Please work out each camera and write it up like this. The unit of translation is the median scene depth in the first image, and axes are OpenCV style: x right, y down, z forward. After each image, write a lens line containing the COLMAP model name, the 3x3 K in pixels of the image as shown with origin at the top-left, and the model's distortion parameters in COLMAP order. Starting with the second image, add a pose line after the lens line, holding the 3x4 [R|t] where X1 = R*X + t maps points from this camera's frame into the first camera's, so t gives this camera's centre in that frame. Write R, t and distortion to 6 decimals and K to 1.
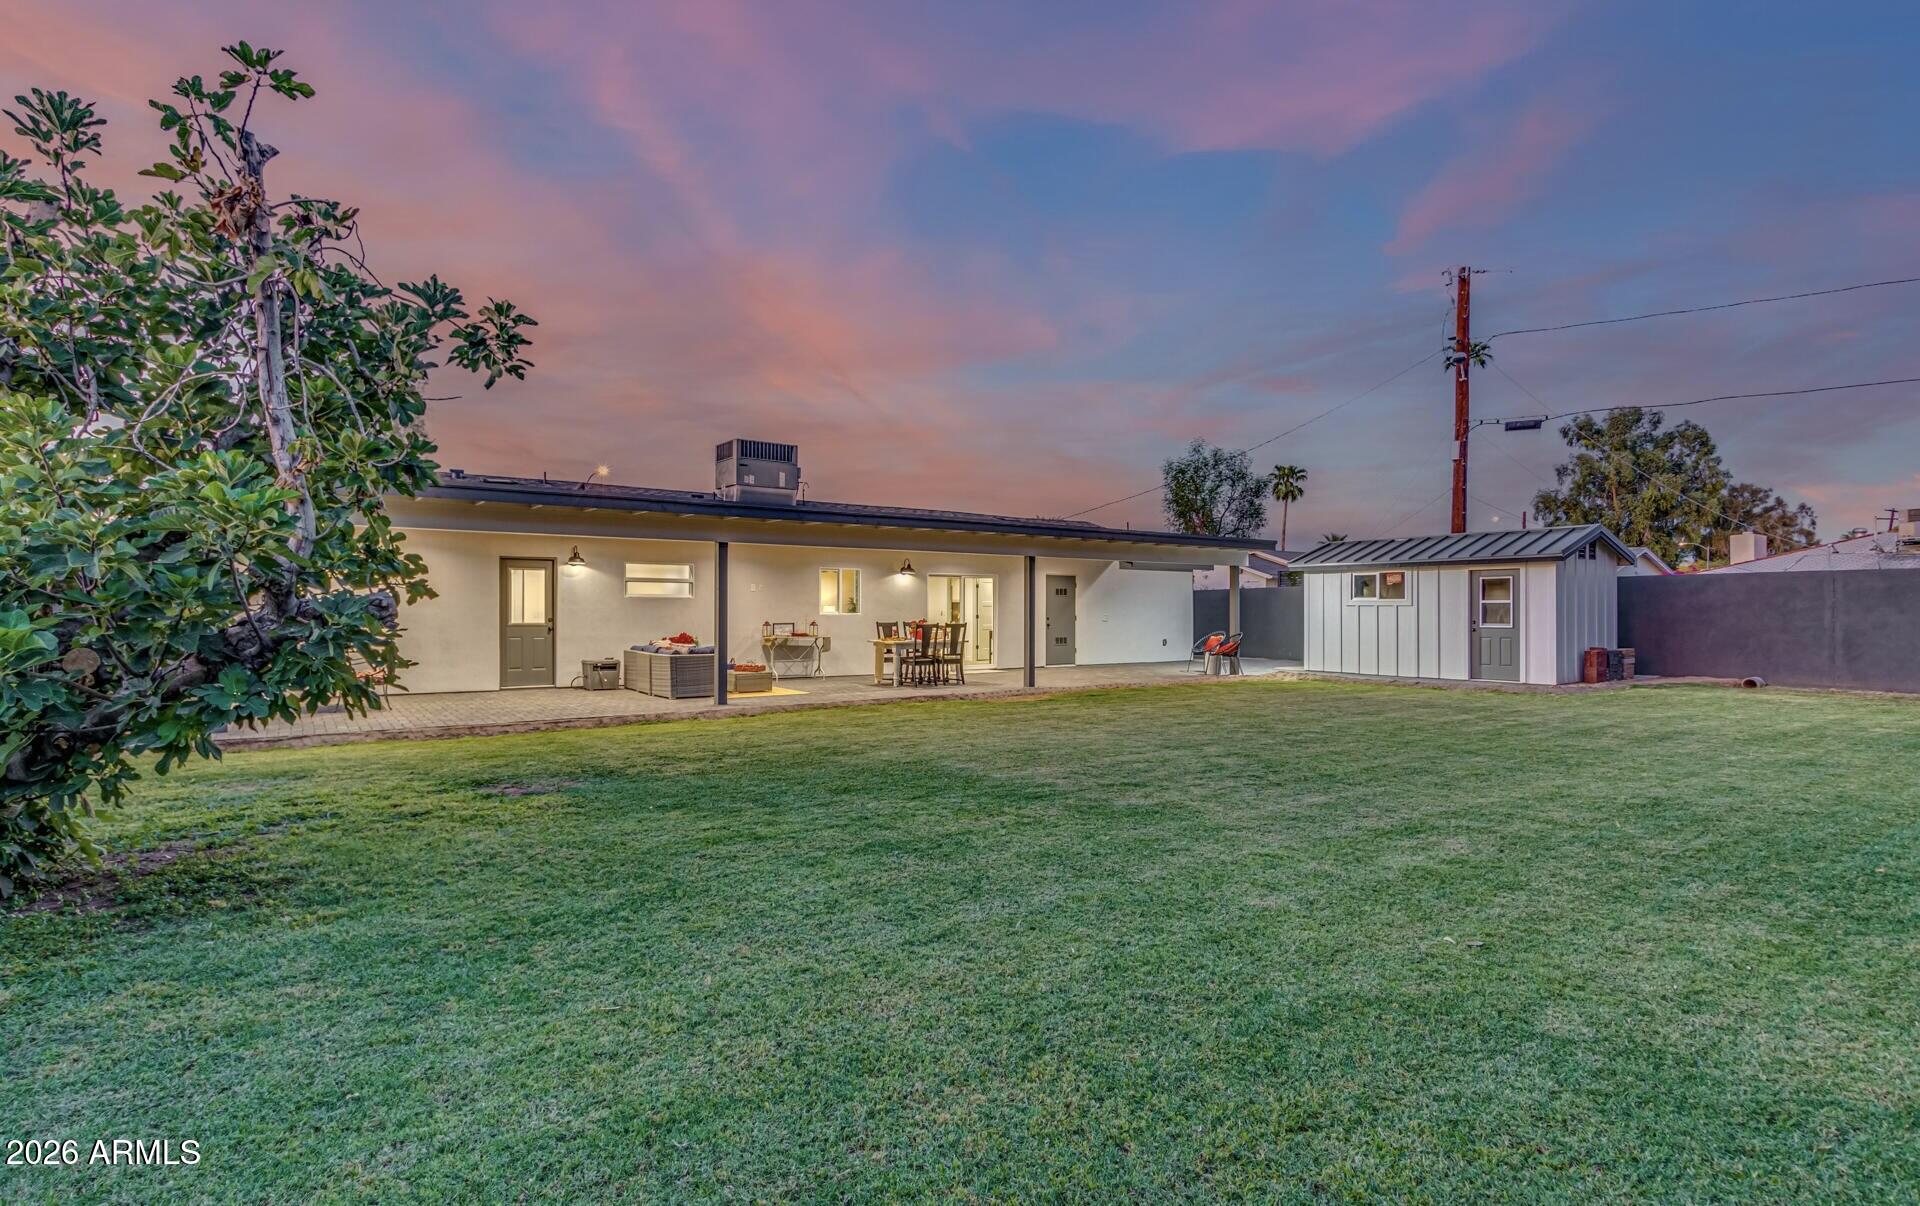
lens RADIAL K [[927.1, 0, 946.1], [0, 927.1, 594.8], [0, 0, 1]] dist [0.003075, -0.000429]
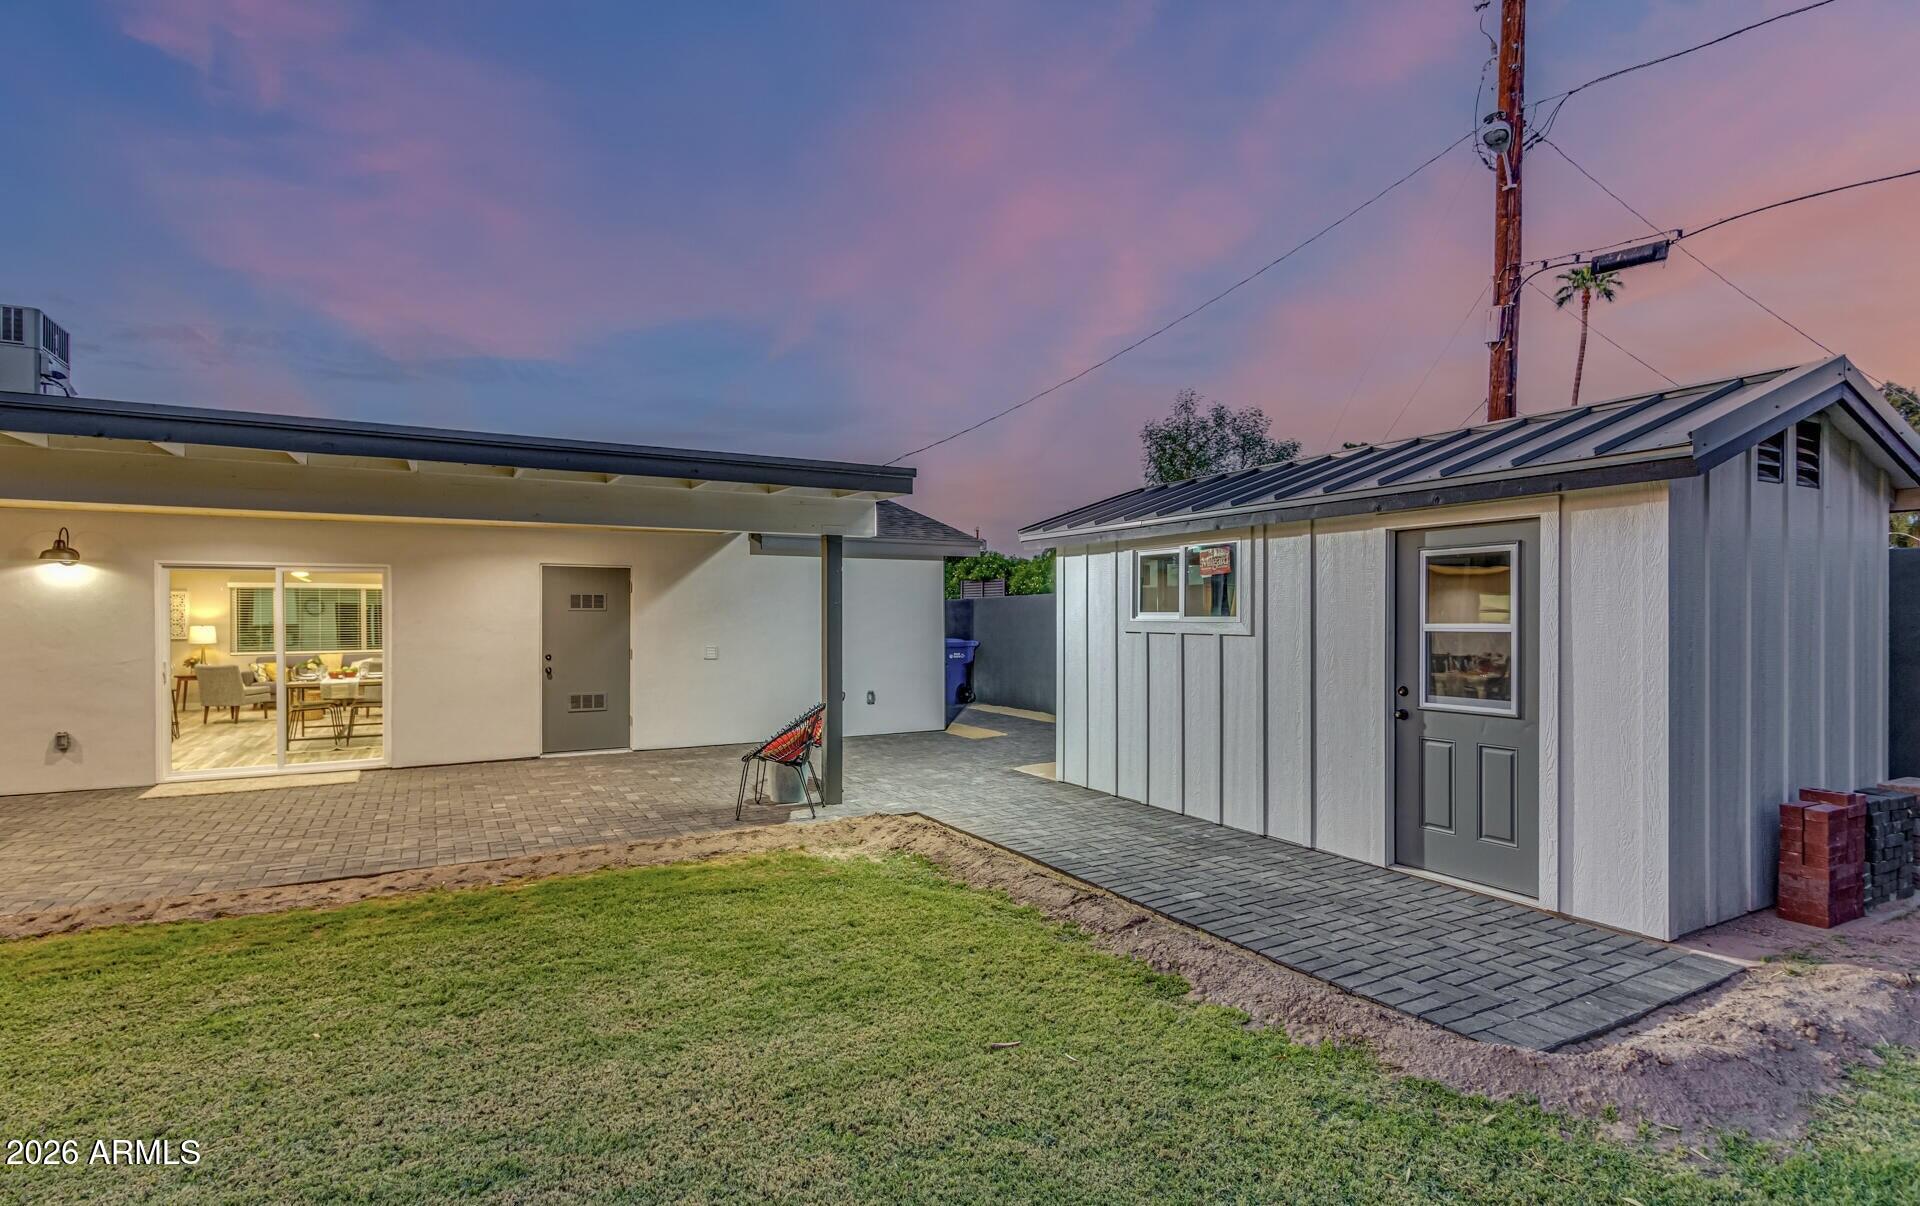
lens RADIAL K [[927.1, 0, 966.5], [0, 927.1, 614.1], [0, 0, 1]] dist [0.003075, -0.000429]
pose [[0.995249, -0.003395, -0.097302, 0.415867], [0.004491, 0.999929, 0.011040, -0.001162], [0.097258, -0.011424, 0.995194, 0.616460]]
